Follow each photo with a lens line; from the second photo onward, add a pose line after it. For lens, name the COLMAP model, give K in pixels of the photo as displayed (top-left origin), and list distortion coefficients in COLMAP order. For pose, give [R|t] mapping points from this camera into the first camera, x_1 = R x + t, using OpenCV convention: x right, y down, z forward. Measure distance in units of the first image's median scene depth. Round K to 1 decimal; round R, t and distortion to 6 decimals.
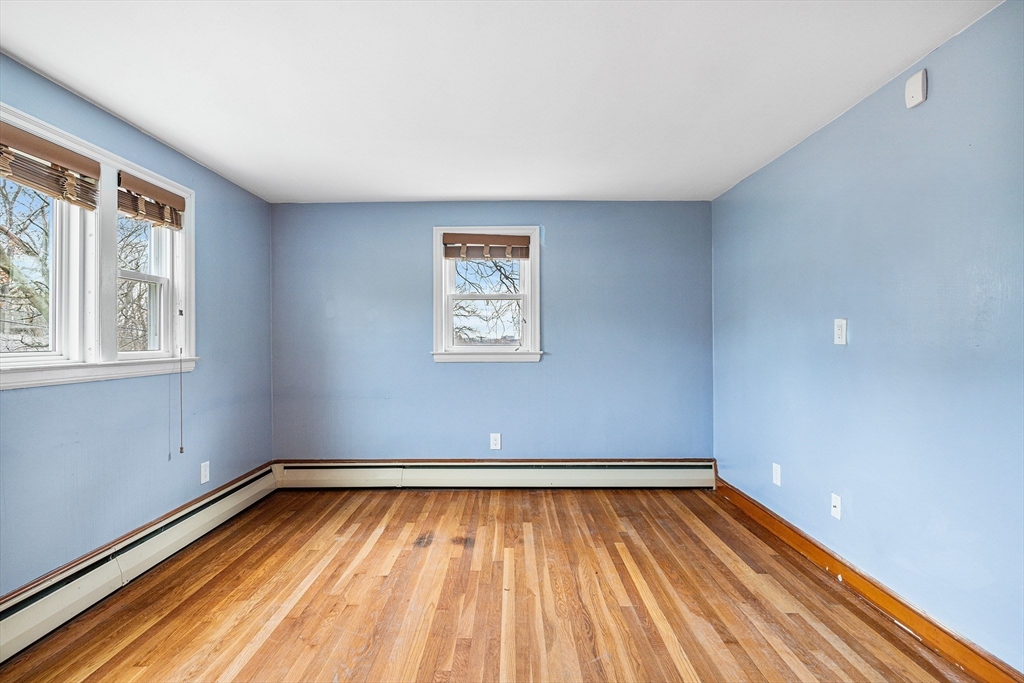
lens RADIAL K [[492.6, 0, 509.2], [0, 492.6, 343.0], [0, 0, 1]] dist [-0.006403, 0.003295]
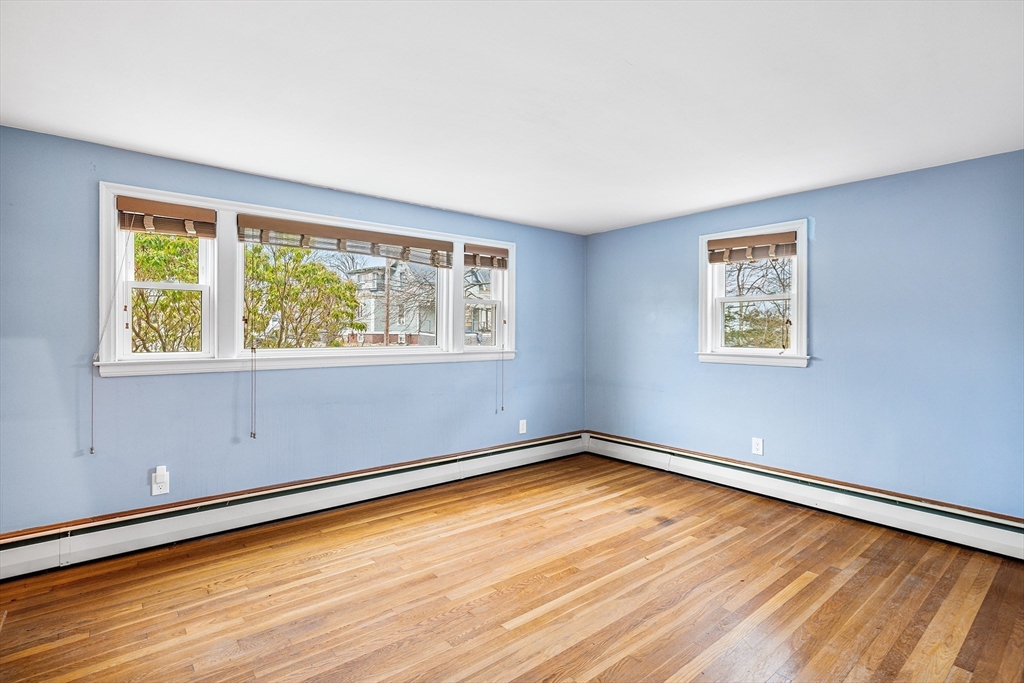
lens RADIAL K [[492.6, 0, 511.3], [0, 492.6, 335.7], [0, 0, 1]] dist [-0.006403, 0.003295]
pose [[0.640751, 0.010663, -0.767675, 0.556699], [-0.010811, 0.999930, 0.004865, -0.025863], [0.767673, 0.005183, 0.640821, -0.000828]]
